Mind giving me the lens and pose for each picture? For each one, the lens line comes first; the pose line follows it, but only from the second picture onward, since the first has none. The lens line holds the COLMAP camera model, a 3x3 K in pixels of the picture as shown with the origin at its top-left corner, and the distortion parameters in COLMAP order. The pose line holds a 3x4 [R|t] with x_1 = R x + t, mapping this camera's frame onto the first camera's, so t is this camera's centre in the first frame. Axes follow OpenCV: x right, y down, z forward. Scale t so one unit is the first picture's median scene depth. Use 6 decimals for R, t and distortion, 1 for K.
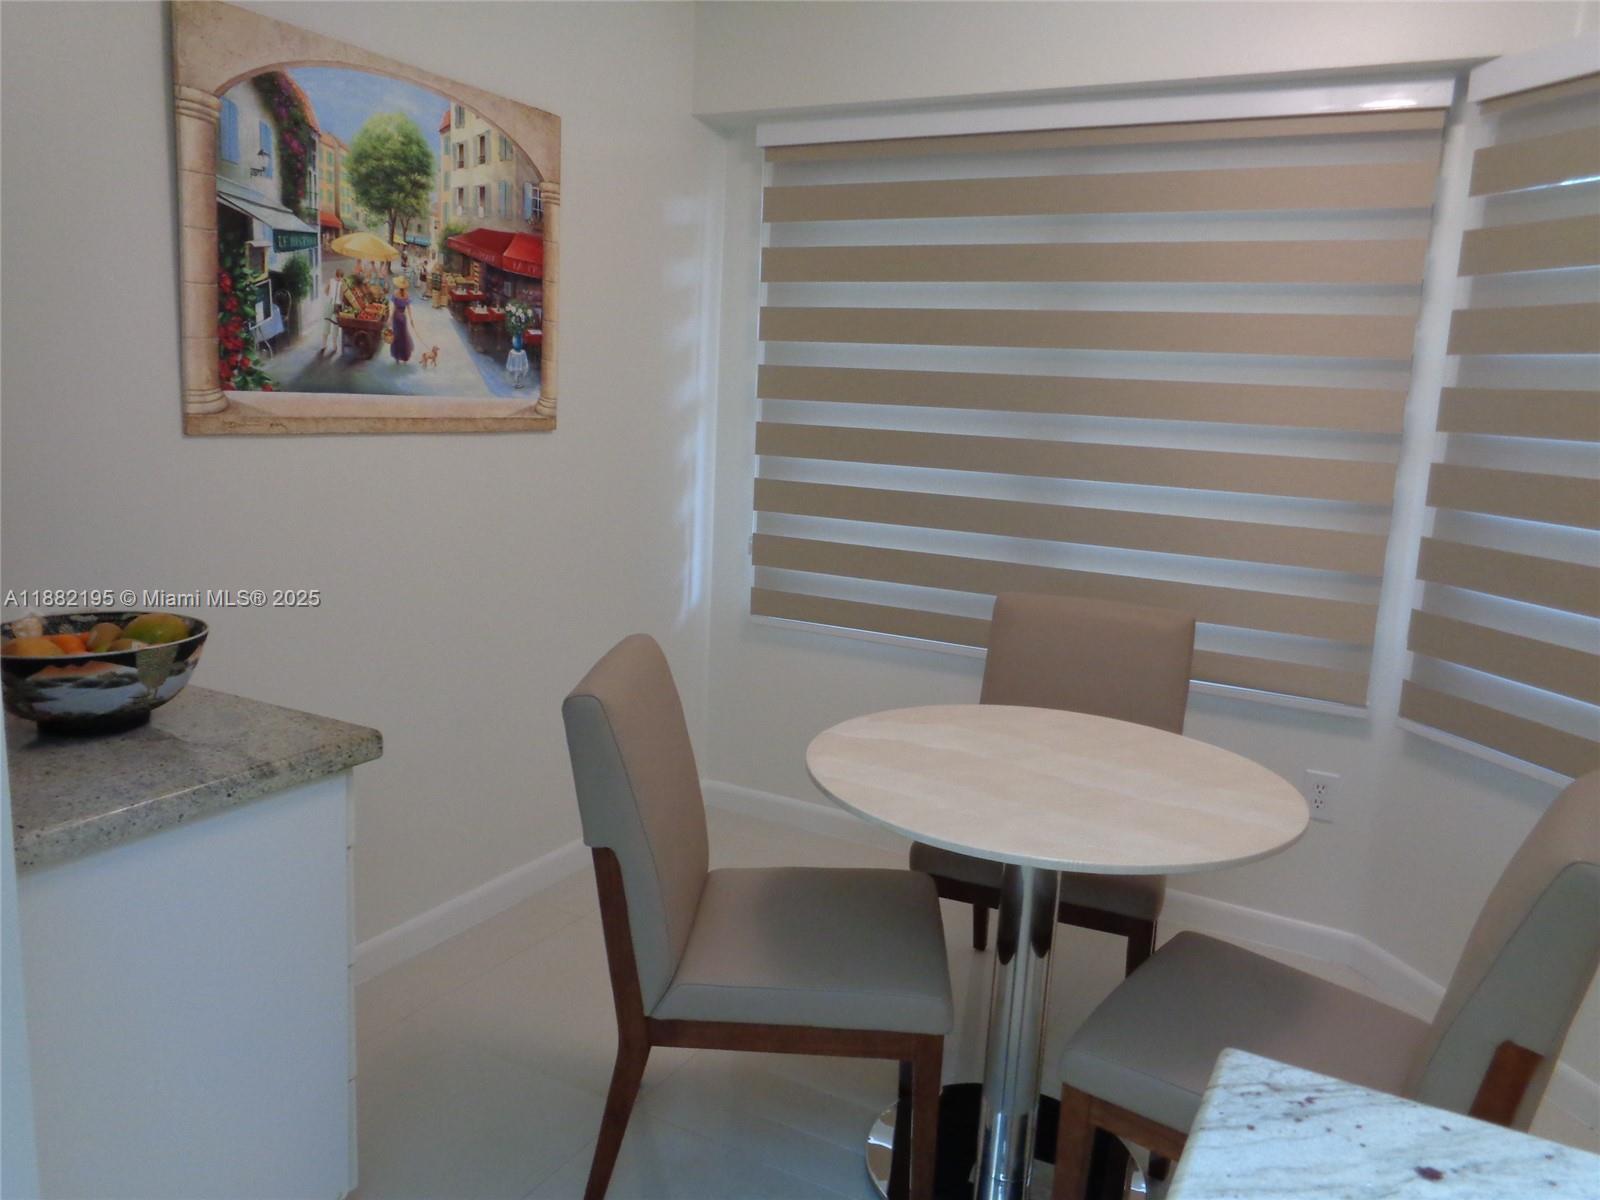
lens RADIAL K [[1199.7, 0, 800.0], [0, 1199.7, 600.0], [0, 0, 1]] dist [0.003404, 0.003420]
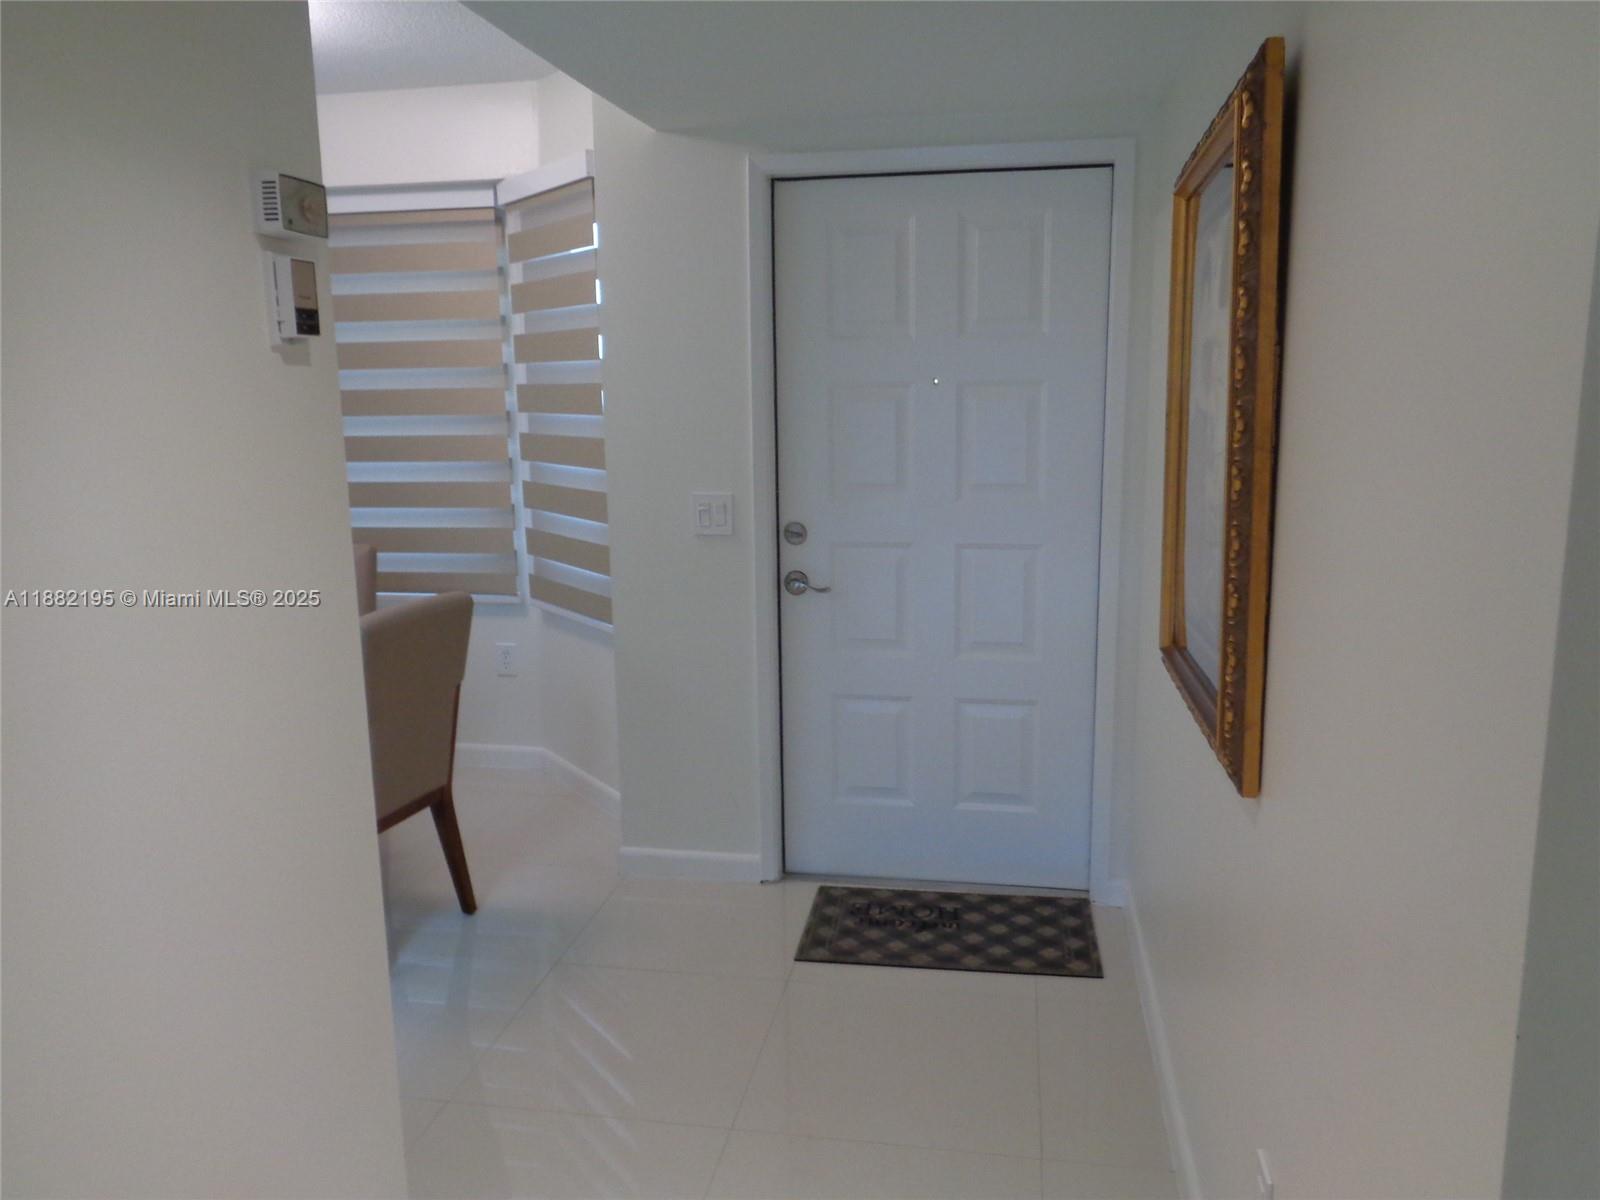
lens RADIAL K [[1197.6, 0, 788.6], [0, 1197.6, 602.2], [0, 0, 1]] dist [-0.009175, 0.003200]
pose [[0.950781, -0.115359, 0.287590, 0.407431], [0.111894, 0.993311, 0.028514, 0.102092], [-0.288956, 0.005069, 0.957329, -0.612437]]
